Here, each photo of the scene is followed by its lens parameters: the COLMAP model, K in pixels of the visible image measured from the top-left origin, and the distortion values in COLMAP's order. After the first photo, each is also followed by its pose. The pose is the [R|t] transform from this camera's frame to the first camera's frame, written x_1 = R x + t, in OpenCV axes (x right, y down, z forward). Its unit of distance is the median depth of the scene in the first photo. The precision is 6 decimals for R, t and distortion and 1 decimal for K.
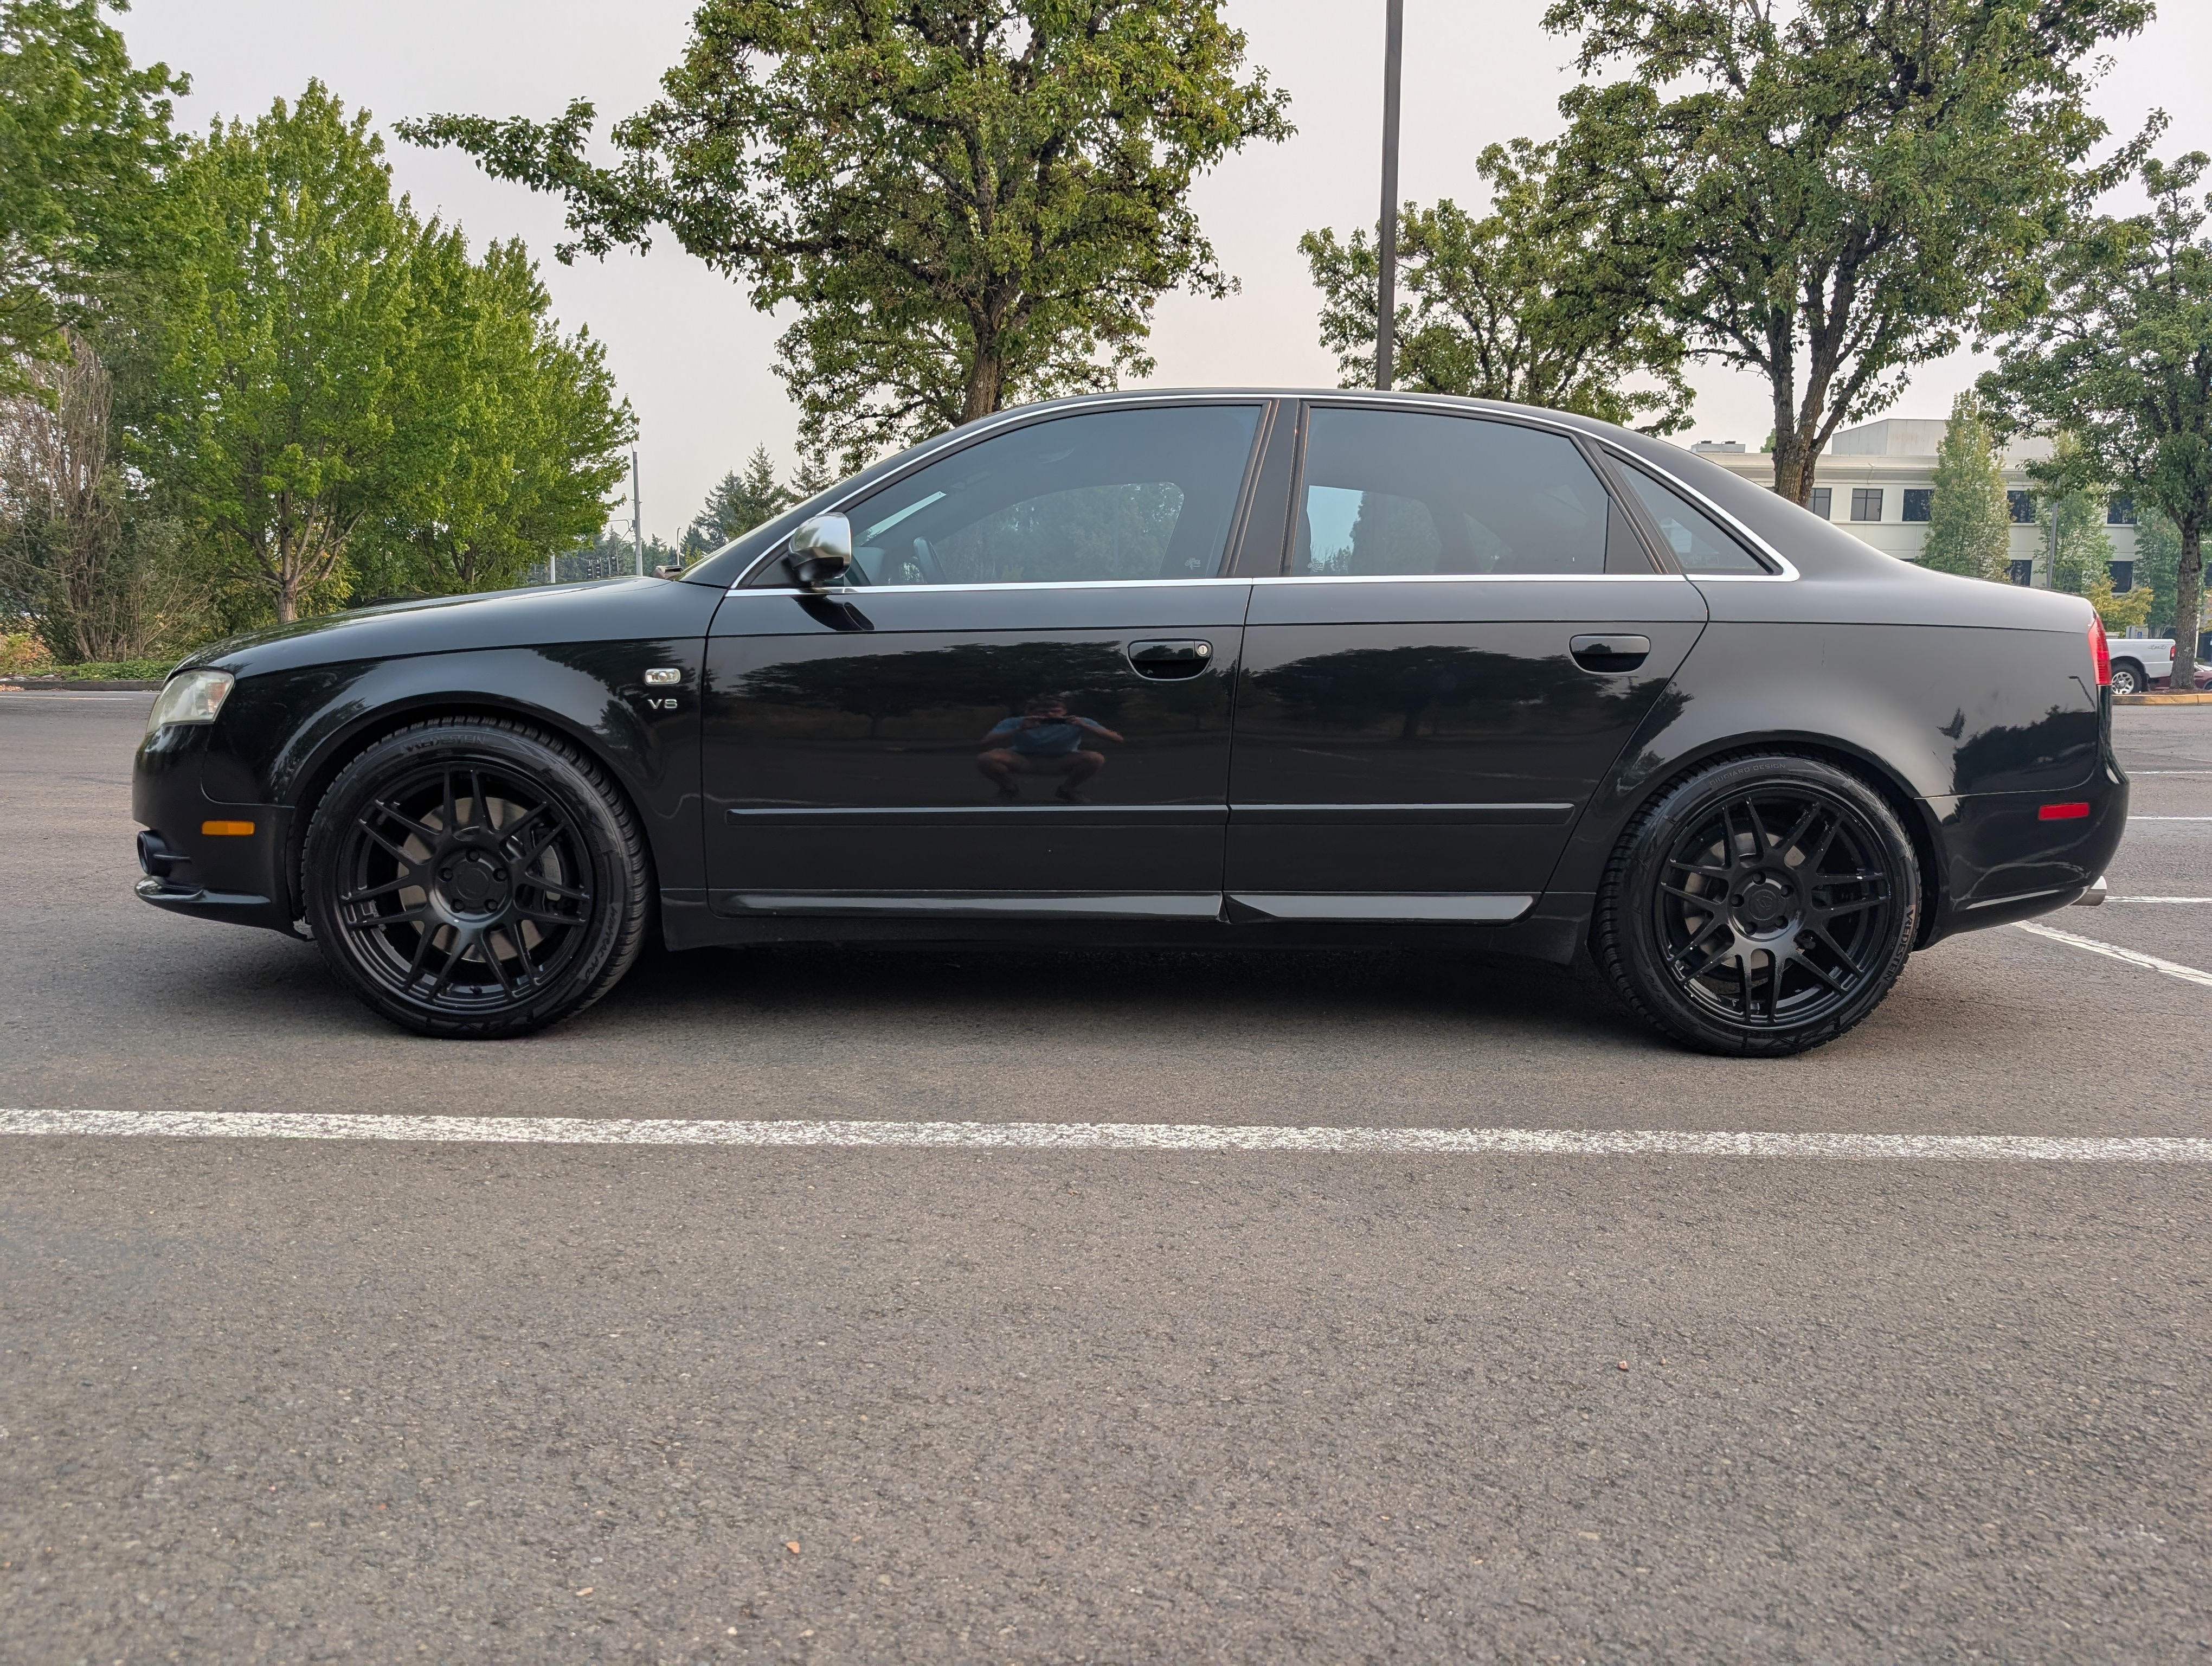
lens RADIAL K [[1590.4, 0, 1111.0], [0, 1590.4, 823.2], [0, 0, 1]] dist [0.010693, -0.009899]
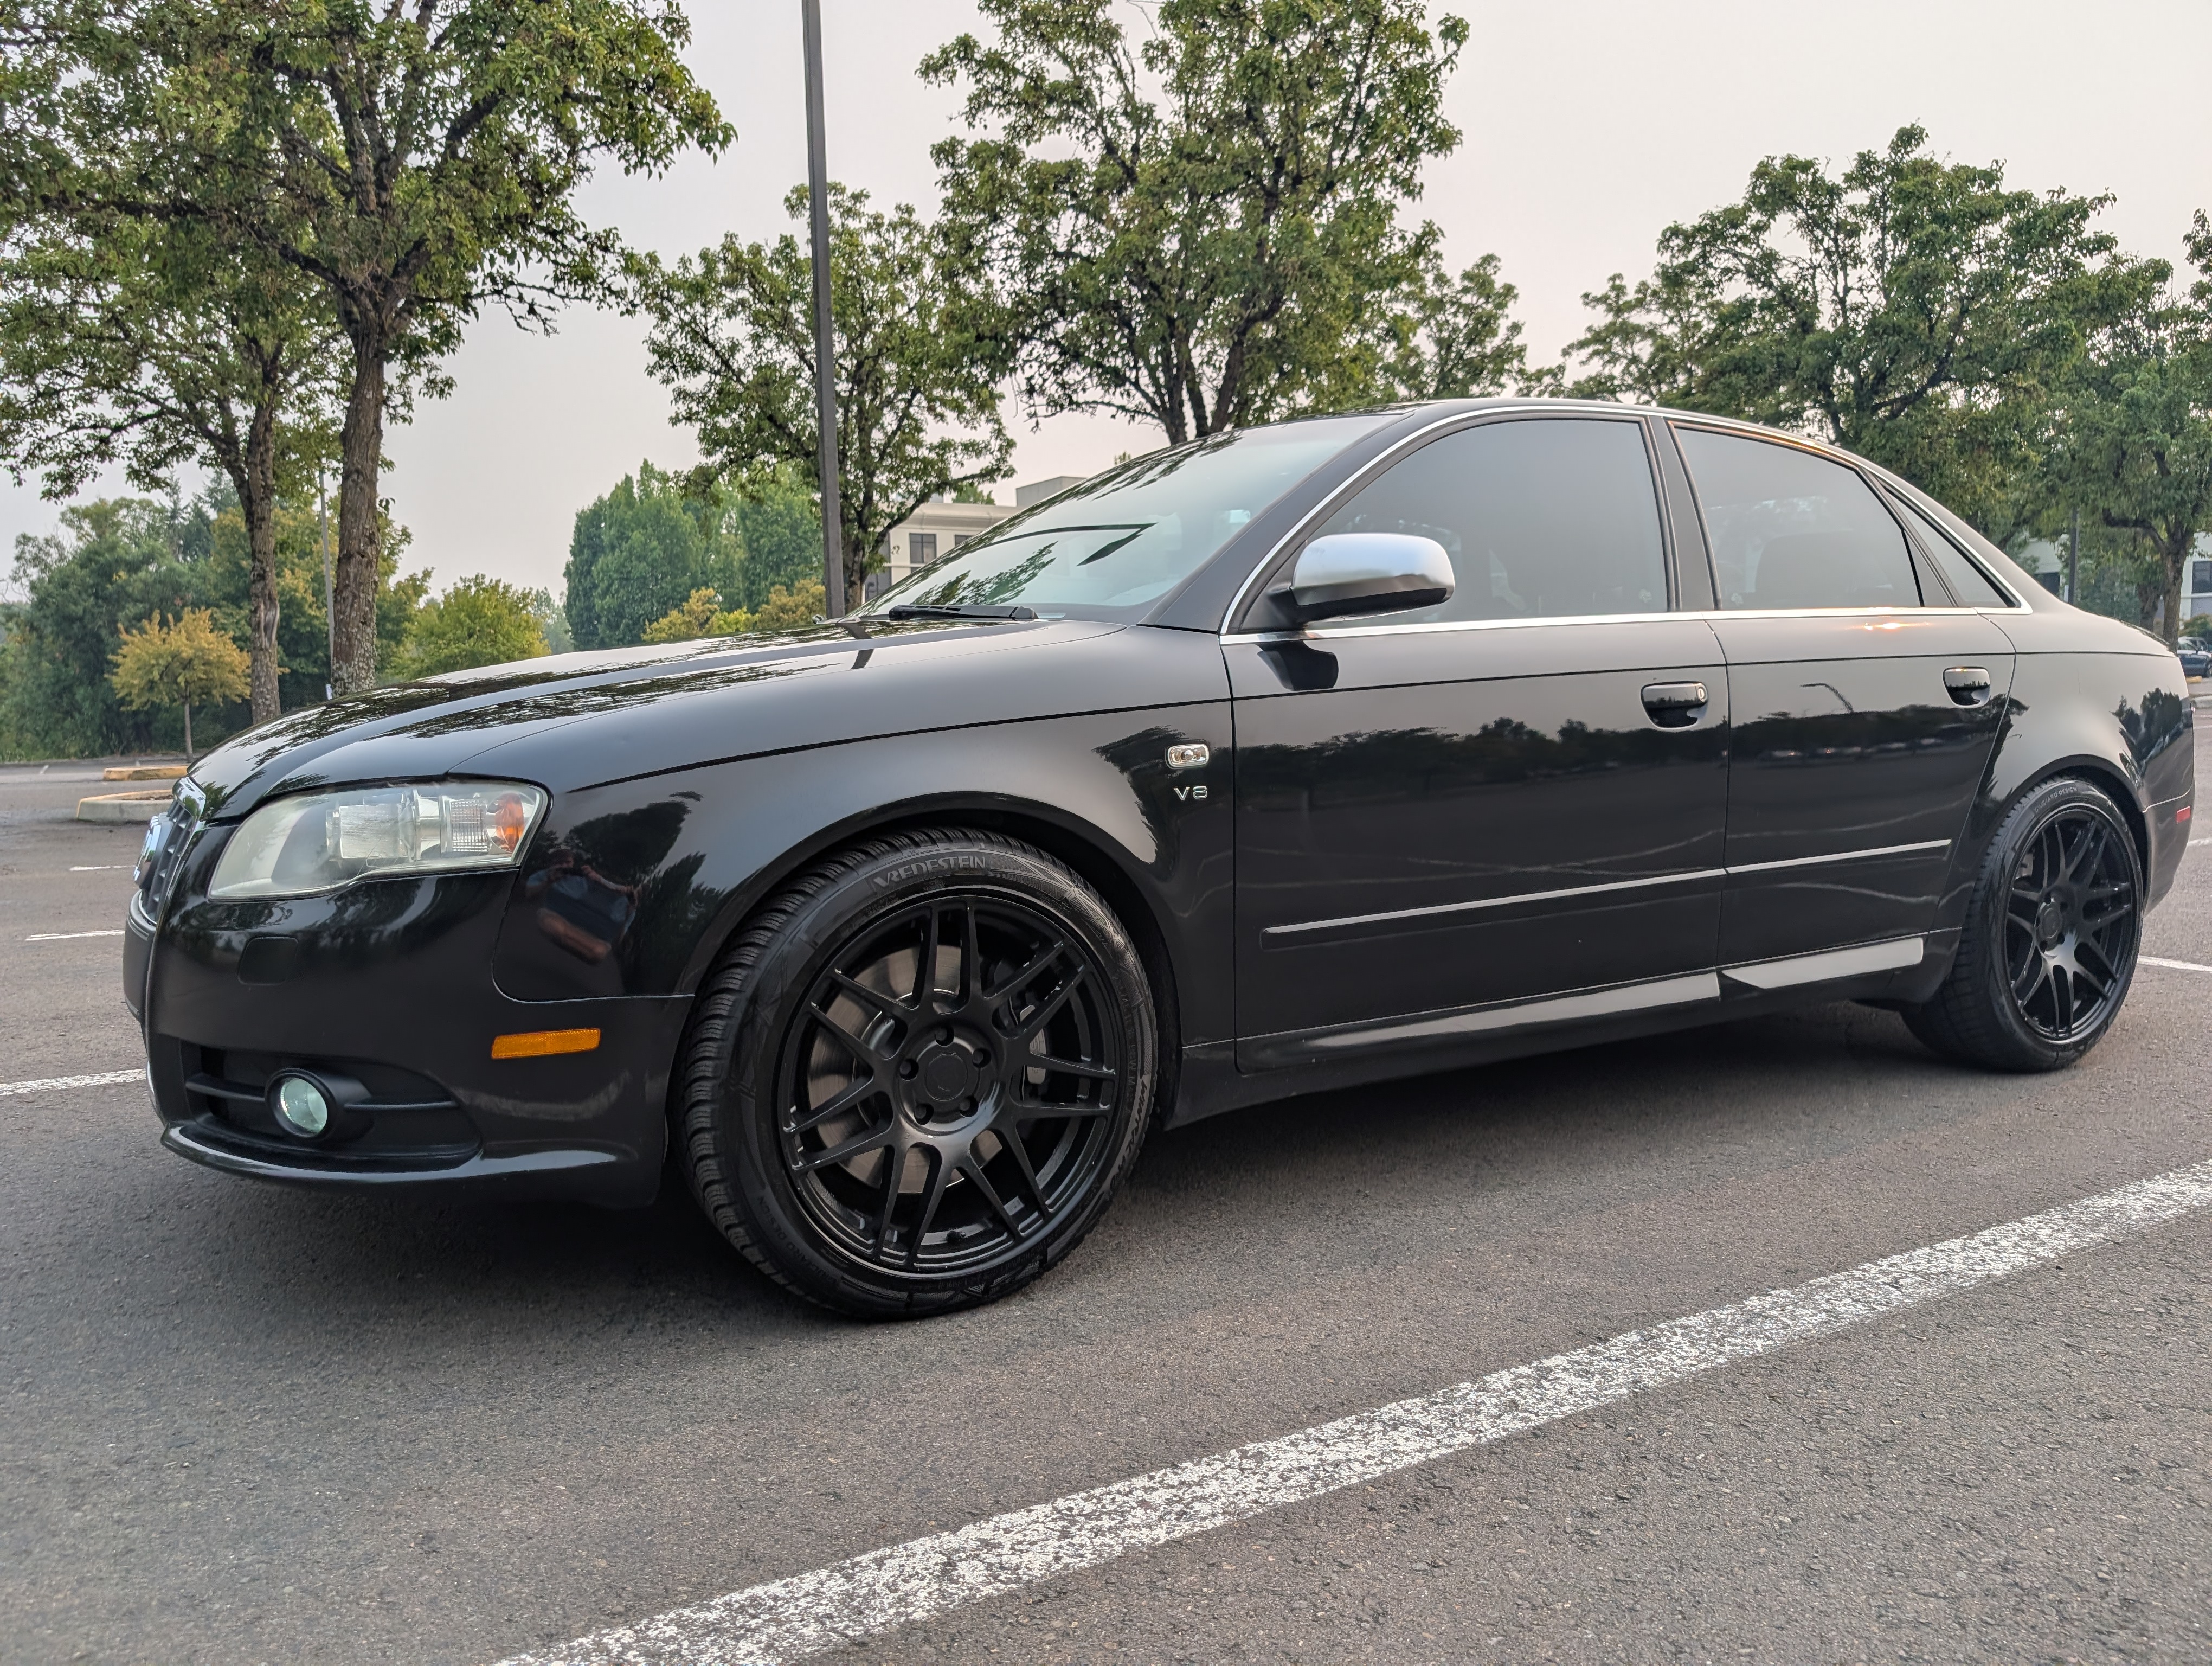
lens RADIAL K [[1590.4, 0, 1104.0], [0, 1590.4, 827.8], [0, 0, 1]] dist [0.010693, -0.009899]
pose [[0.885075, -0.068897, 0.460322, -0.082621], [0.079580, 0.996821, -0.003815, -0.007576], [-0.458596, 0.040009, 0.887744, 0.047941]]
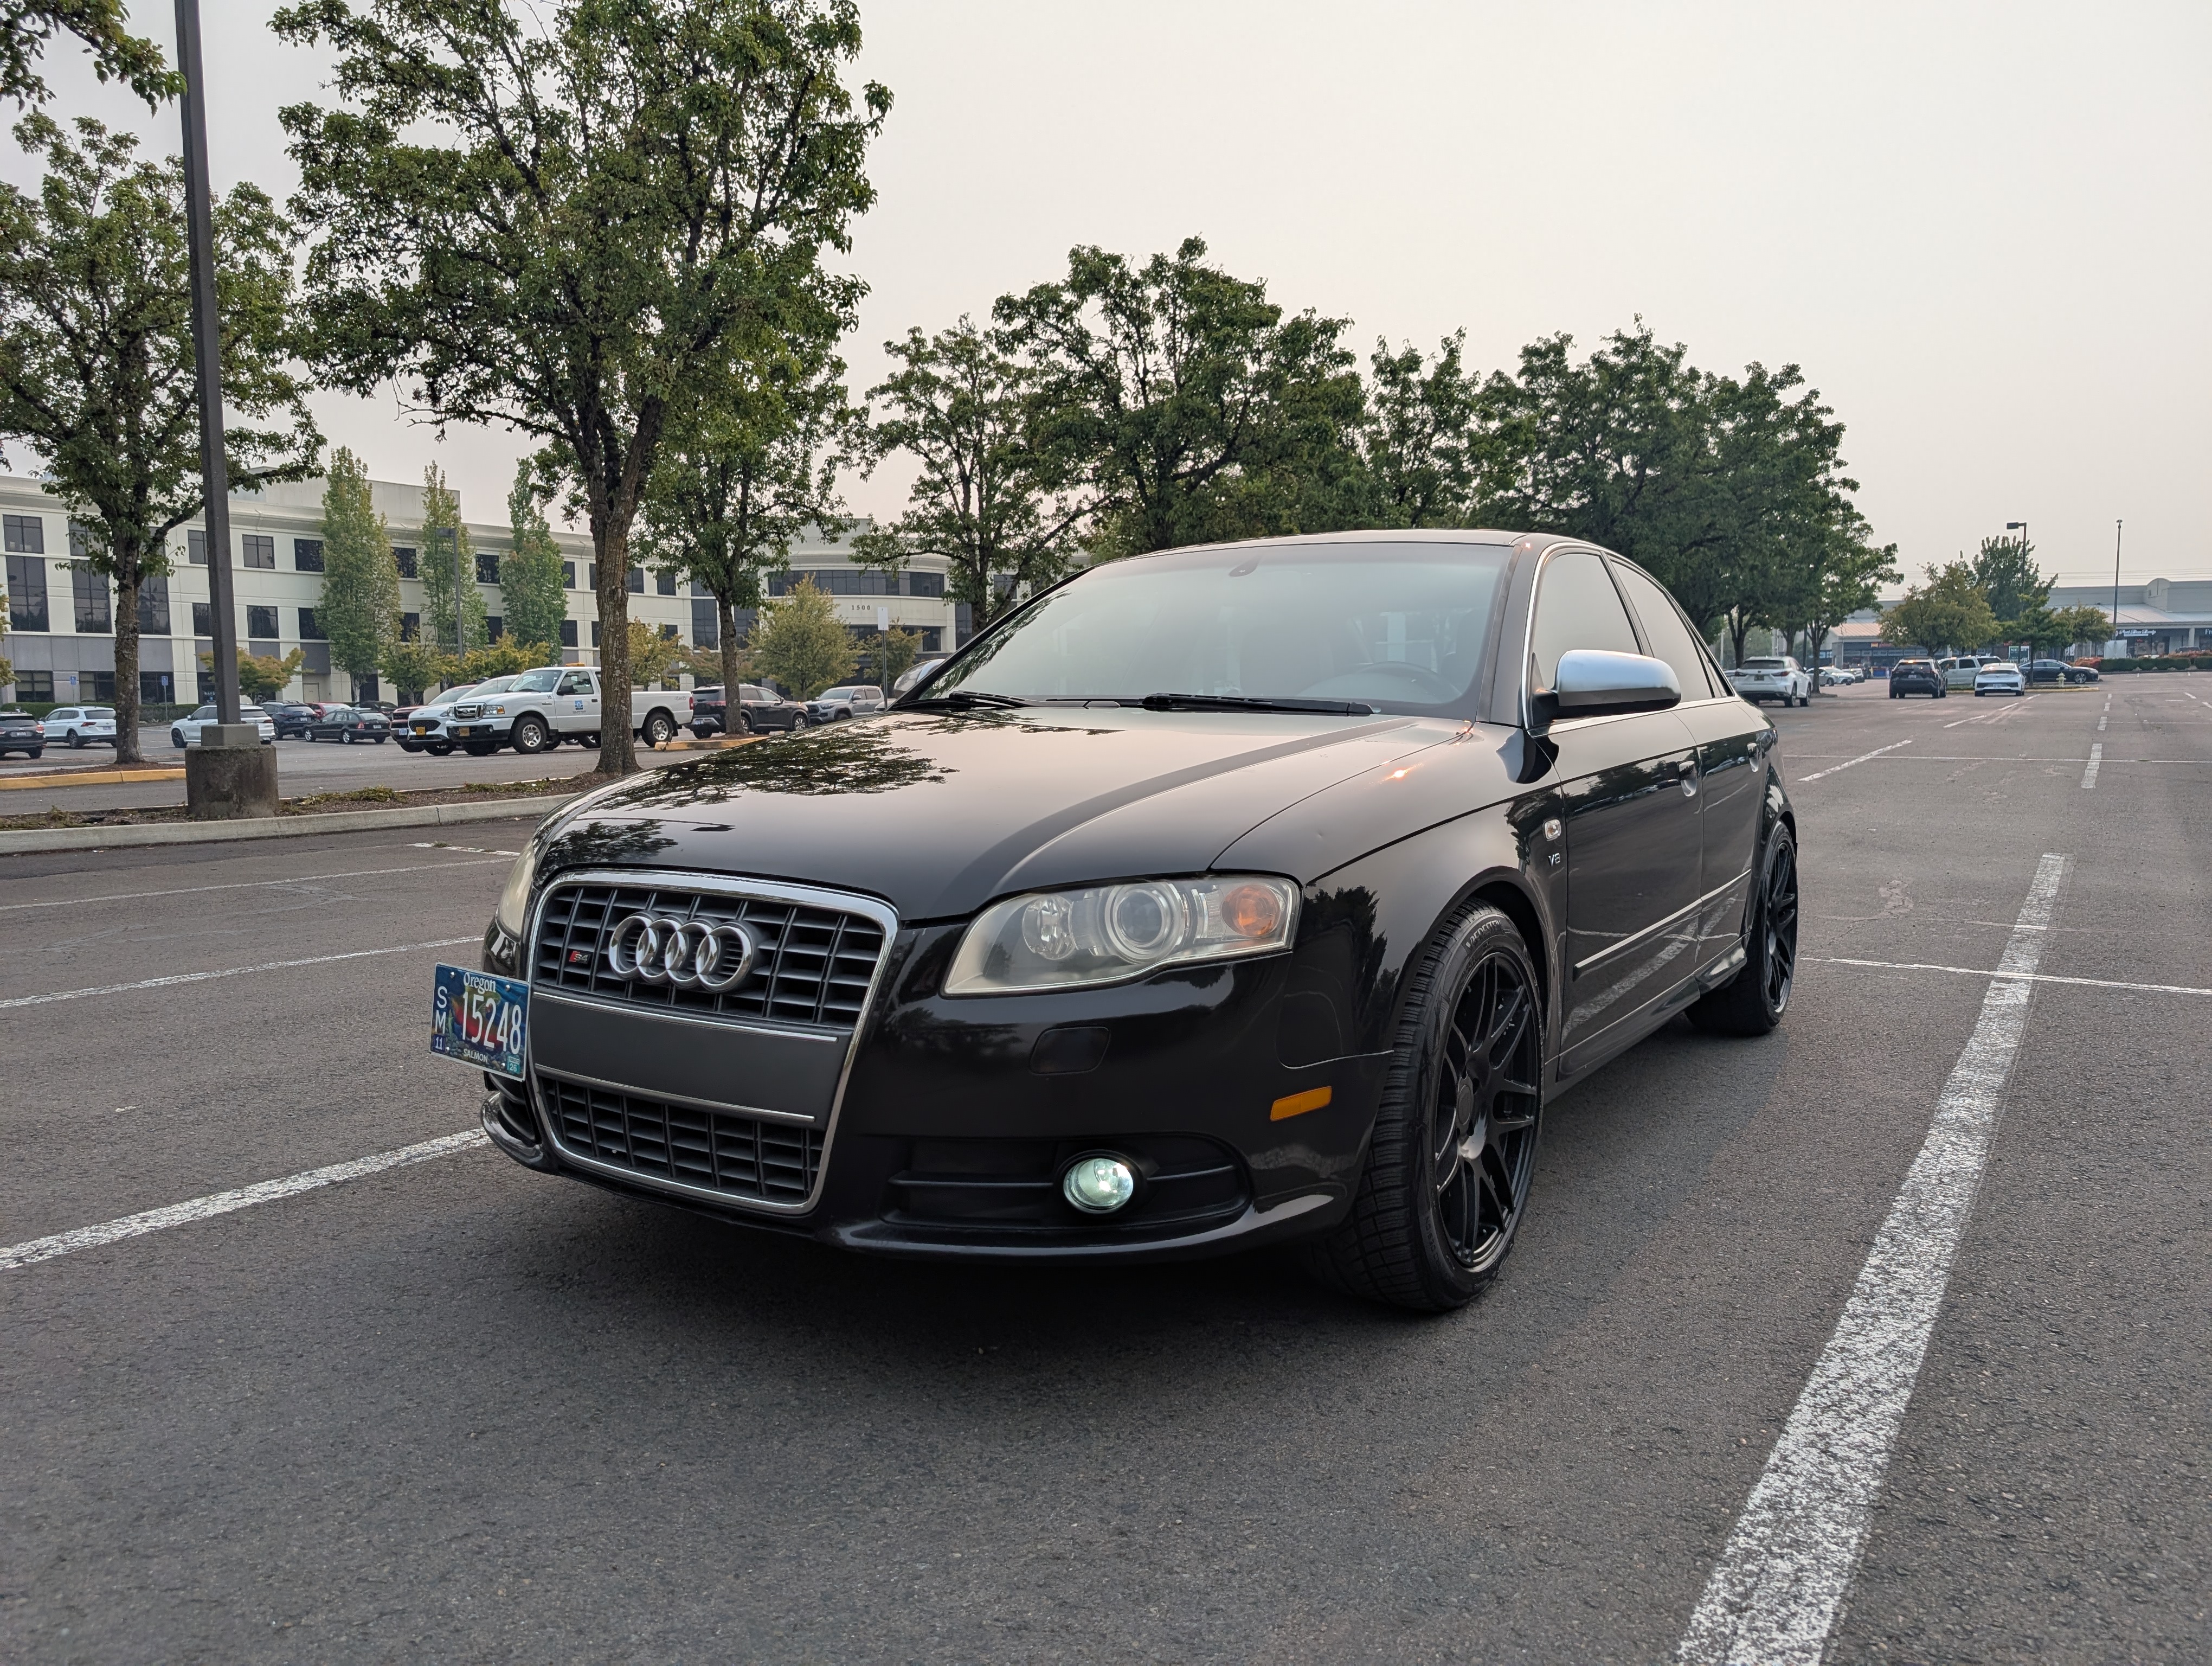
lens RADIAL K [[1590.4, 0, 1090.3], [0, 1590.4, 824.5], [0, 0, 1]] dist [0.010693, -0.009899]
pose [[0.587711, -0.077821, 0.805319, -0.147083], [0.100452, 0.994680, 0.022812, -0.017910], [-0.802811, 0.067489, 0.592402, 0.085389]]
